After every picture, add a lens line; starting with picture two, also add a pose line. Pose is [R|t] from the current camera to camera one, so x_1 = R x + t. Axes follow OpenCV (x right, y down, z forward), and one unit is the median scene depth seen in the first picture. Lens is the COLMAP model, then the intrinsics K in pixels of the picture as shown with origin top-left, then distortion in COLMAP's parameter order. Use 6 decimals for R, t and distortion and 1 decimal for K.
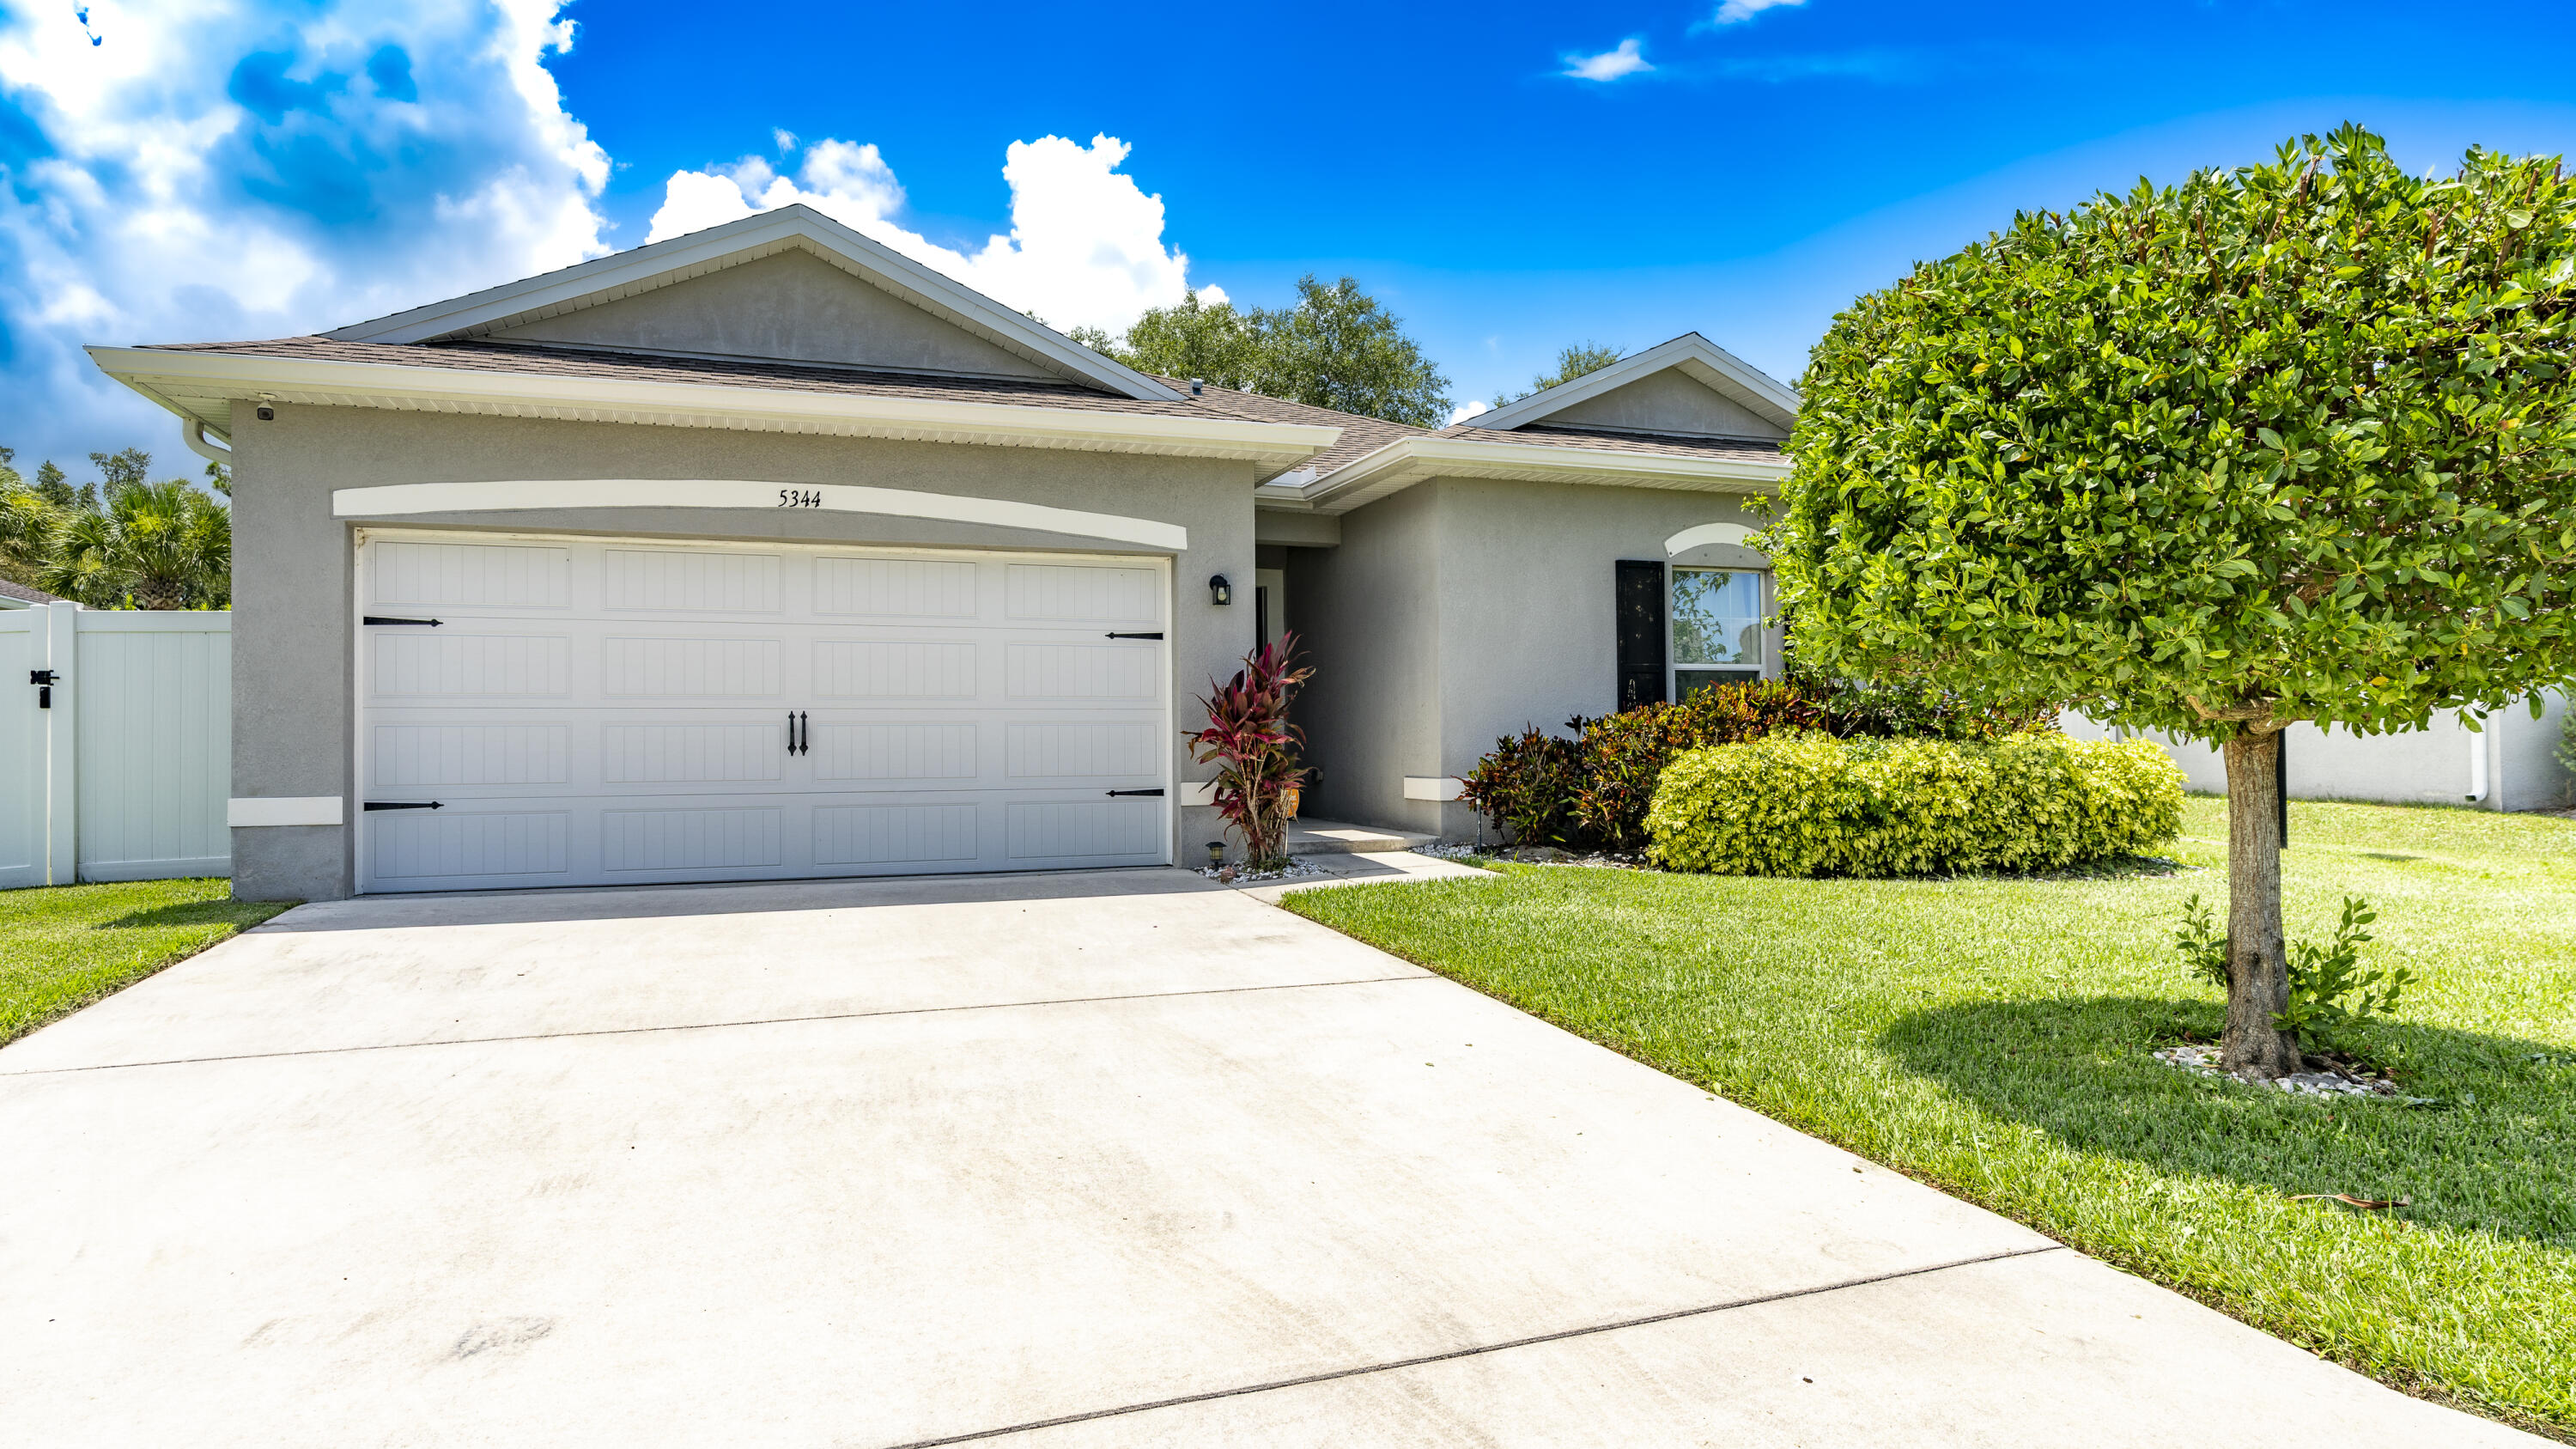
lens RADIAL K [[1490.4, 0, 1288.0], [0, 1490.4, 724.5], [0, 0, 1]] dist [-0.002316, 0.004851]
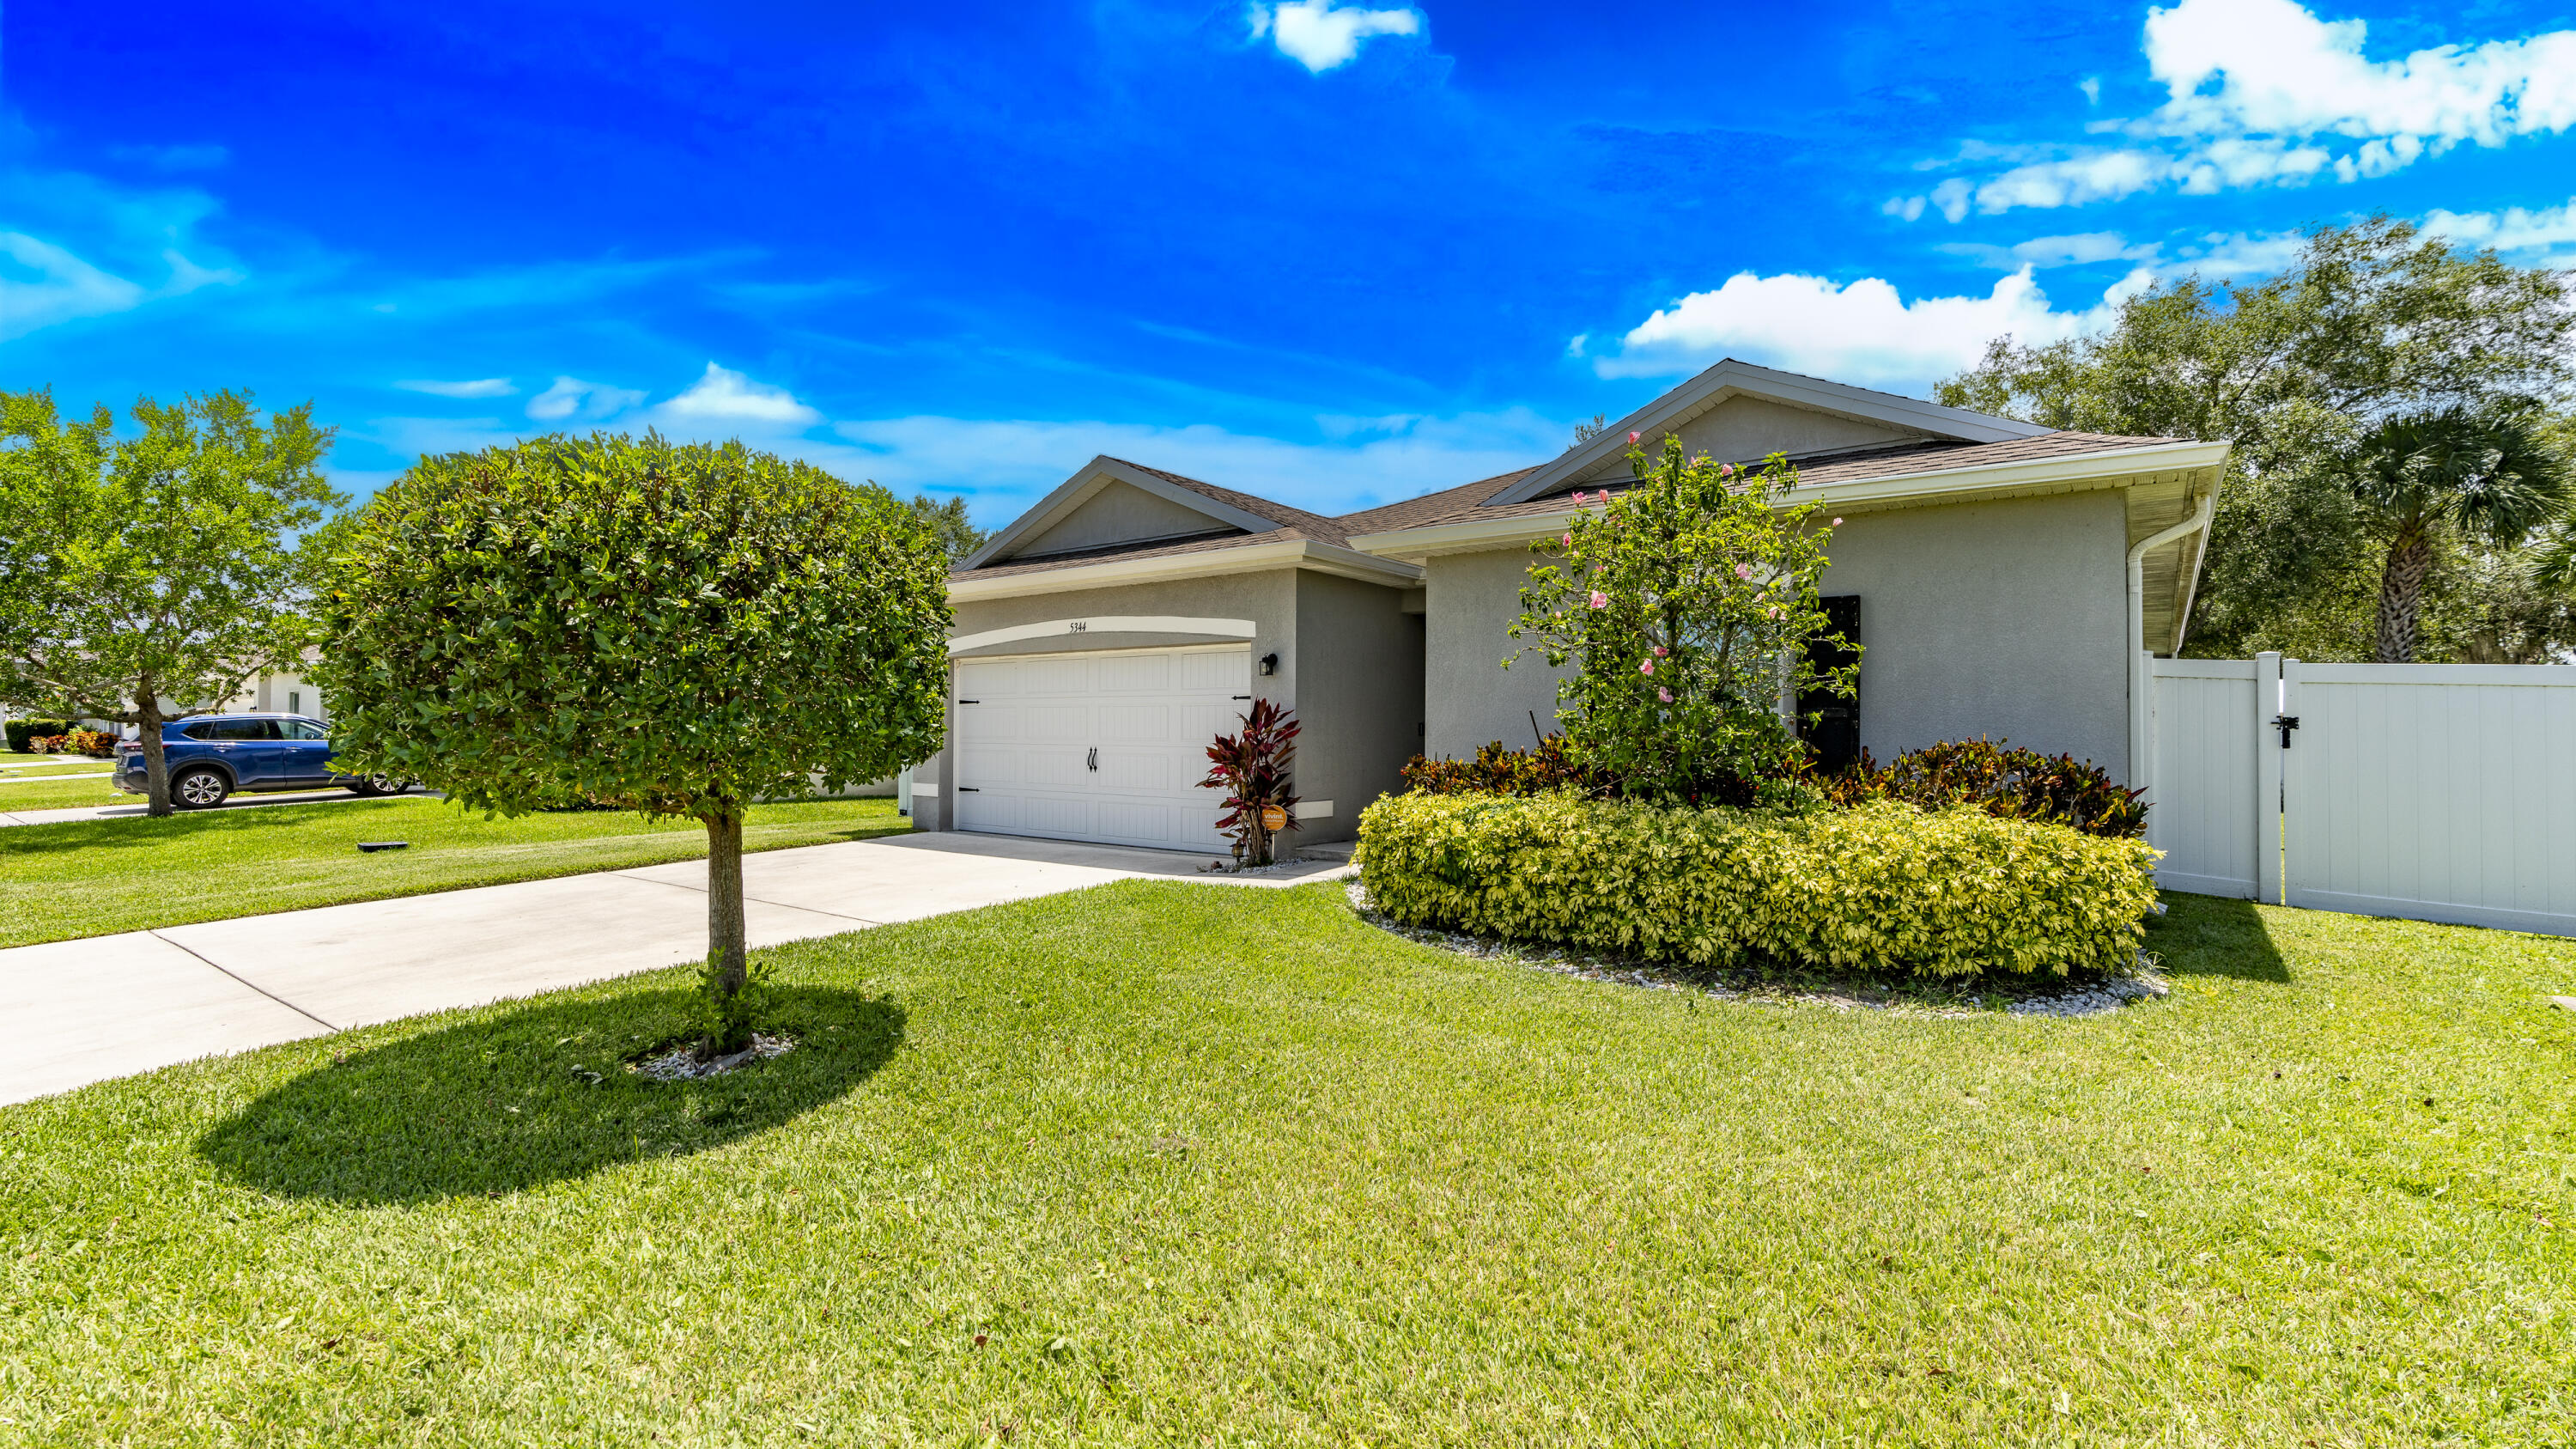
lens RADIAL K [[1165.2, 0, 1269.1], [0, 1165.2, 720.3], [0, 0, 1]] dist [-0.006518, 0.000121]
pose [[0.529332, 0.001044, -0.848414, 0.974108], [0.001474, 0.999997, 0.002150, -0.044100], [0.848414, -0.002388, 0.529328, 0.463269]]
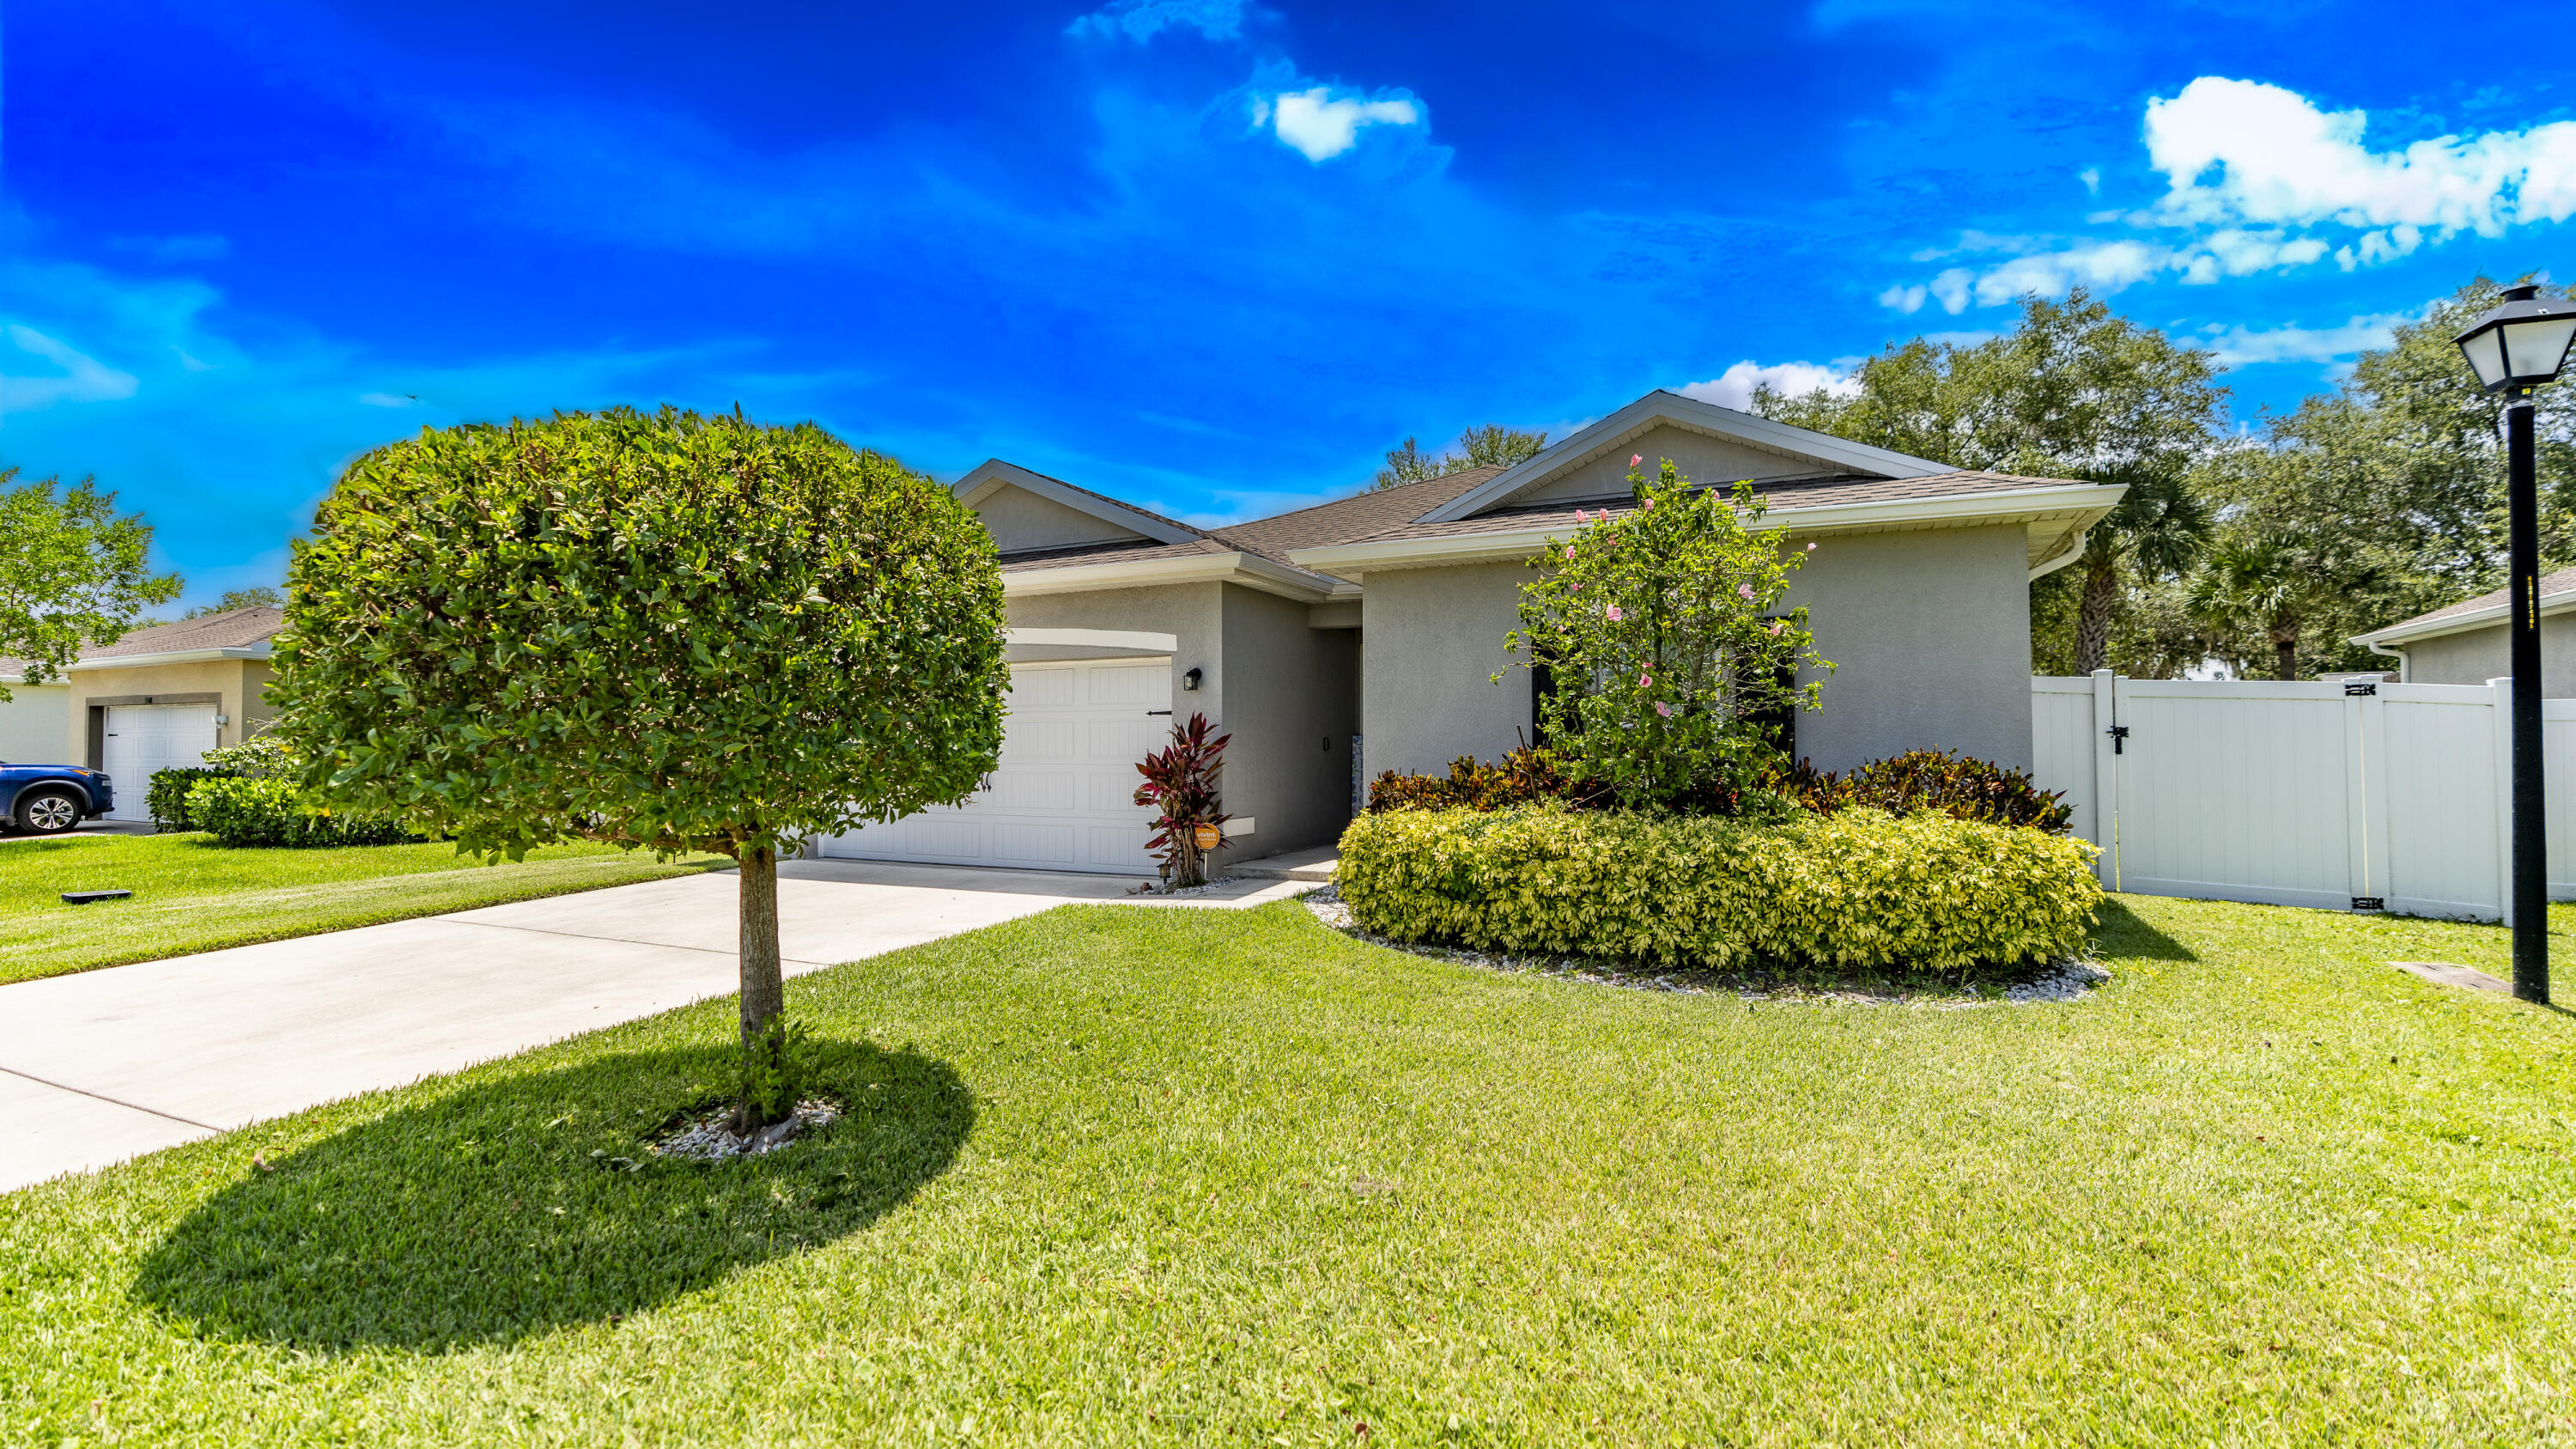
lens RADIAL K [[1163.4, 0, 1276.4], [0, 1163.4, 721.7], [0, 0, 1]] dist [-0.008604, 0.003752]
pose [[0.684053, -0.011393, -0.729343, 0.865232], [0.008482, 0.999935, -0.007664, -0.046594], [0.729383, -0.000944, 0.684105, 0.358568]]
